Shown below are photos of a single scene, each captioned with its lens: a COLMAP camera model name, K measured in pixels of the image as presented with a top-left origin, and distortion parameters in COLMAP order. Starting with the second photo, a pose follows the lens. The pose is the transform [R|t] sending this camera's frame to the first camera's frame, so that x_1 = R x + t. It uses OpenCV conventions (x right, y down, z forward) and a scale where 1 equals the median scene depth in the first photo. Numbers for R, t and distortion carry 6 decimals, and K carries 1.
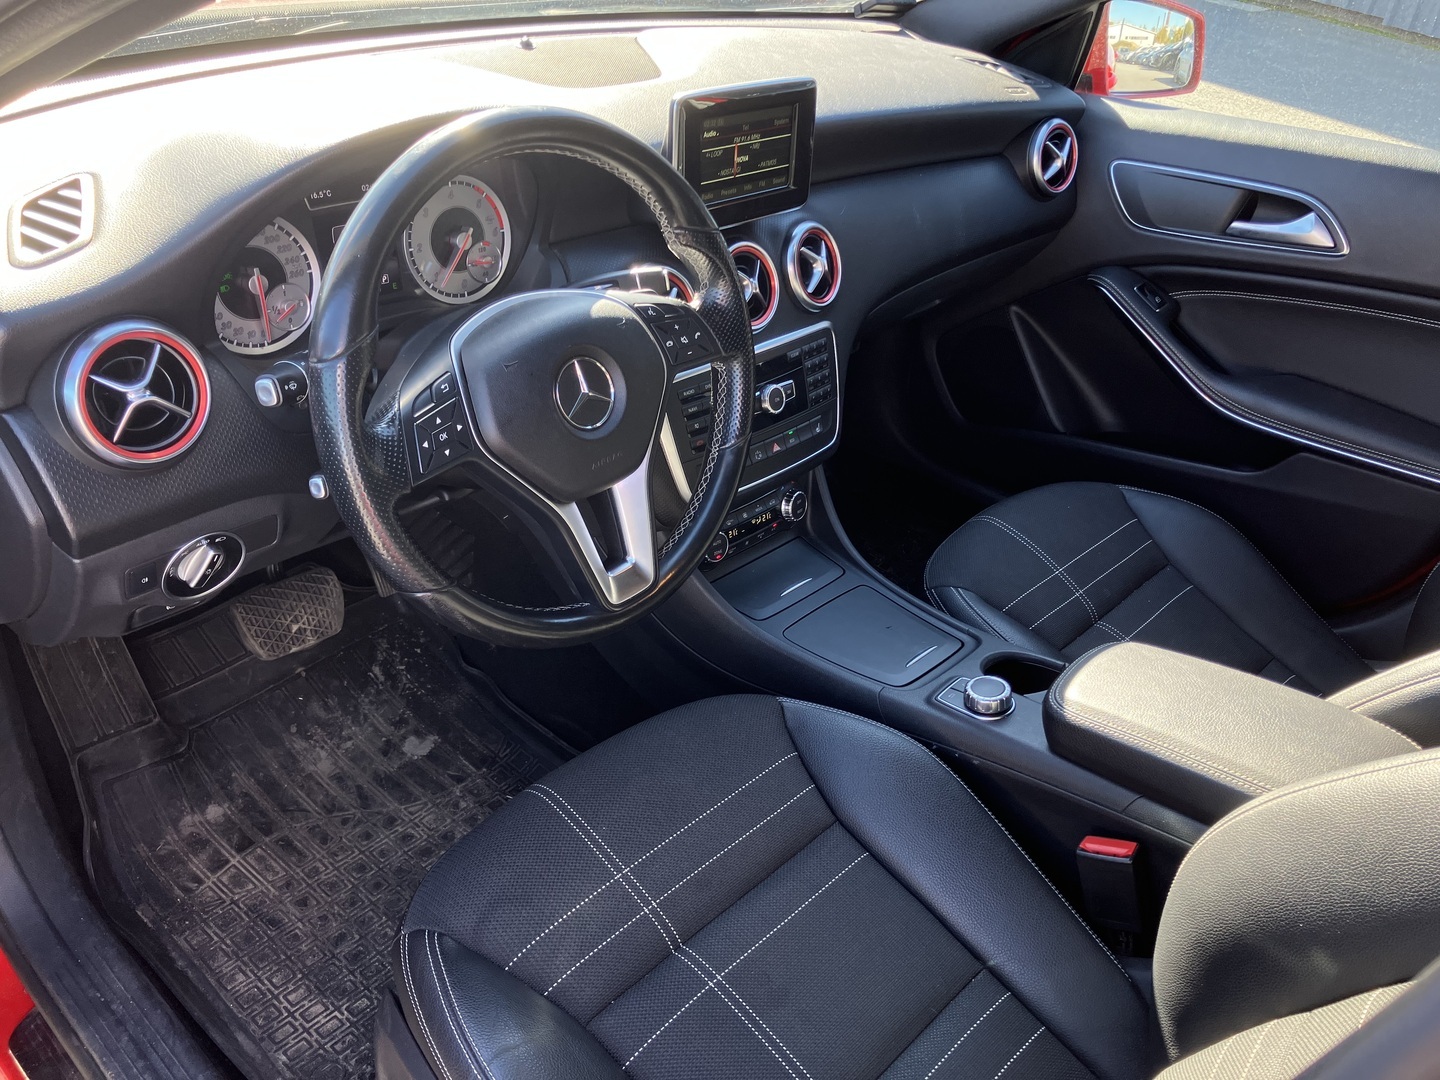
lens RADIAL K [[1176.2, 0, 717.8], [0, 1176.2, 542.7], [0, 0, 1]] dist [0.014180, -0.005563]
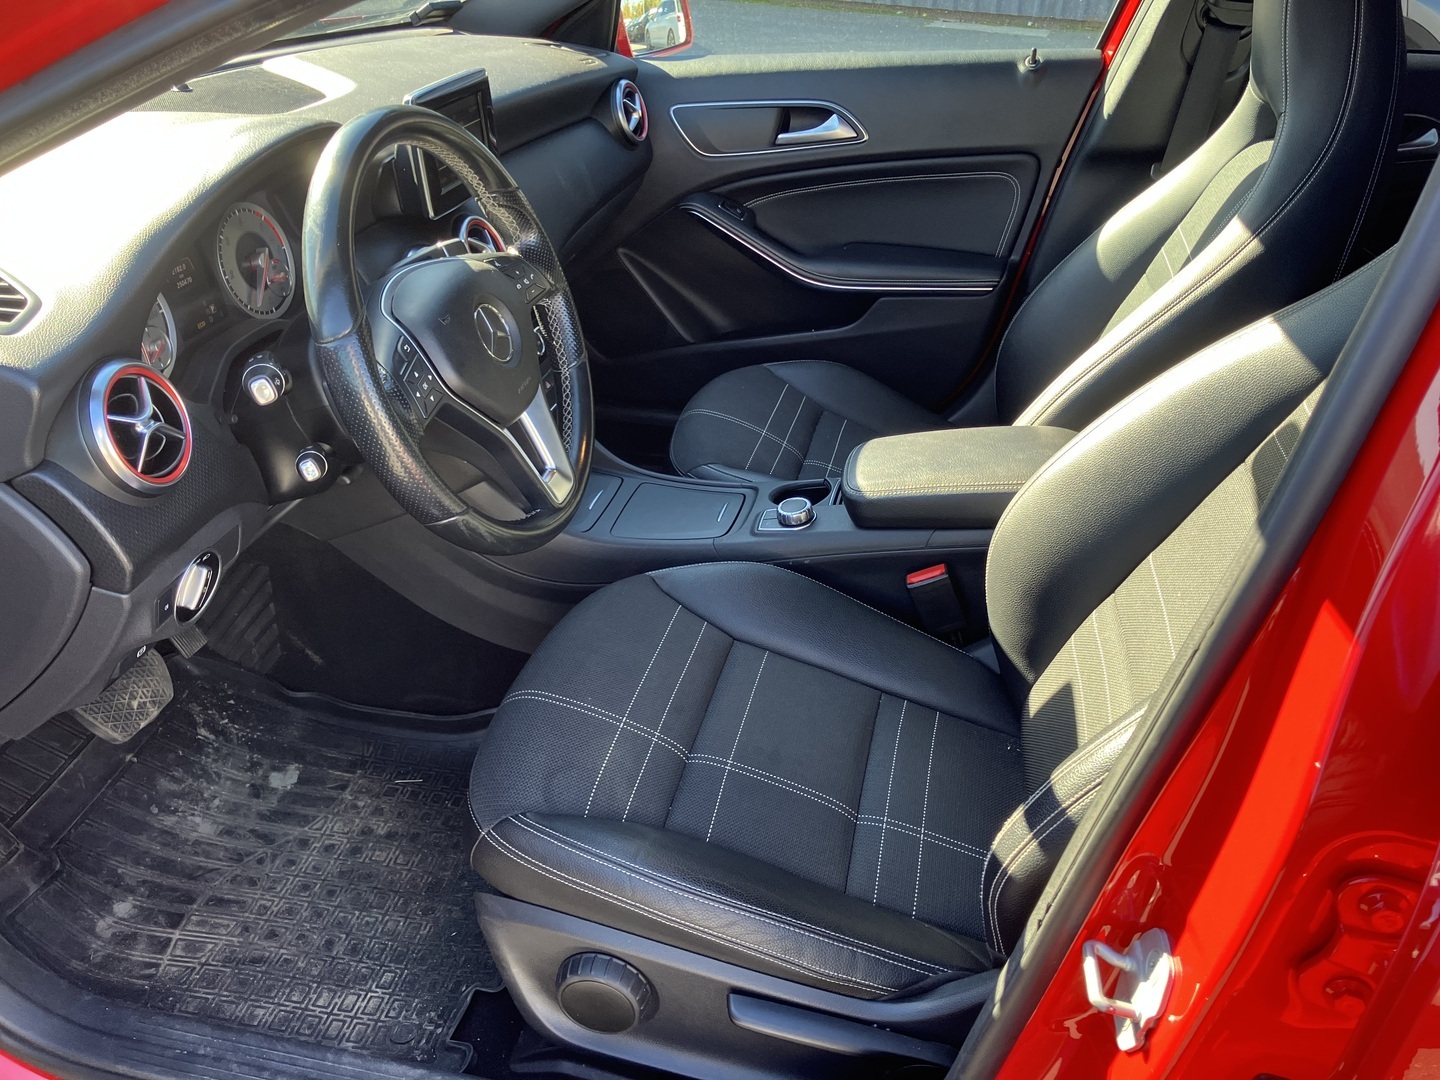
lens RADIAL K [[1176.2, 0, 724.1], [0, 1176.2, 539.4], [0, 0, 1]] dist [0.014180, -0.005563]
pose [[0.861770, -0.325353, 0.389227, -0.283046], [0.329801, 0.942300, 0.057464, 0.049841], [-0.385464, 0.078847, 0.919348, -0.110533]]
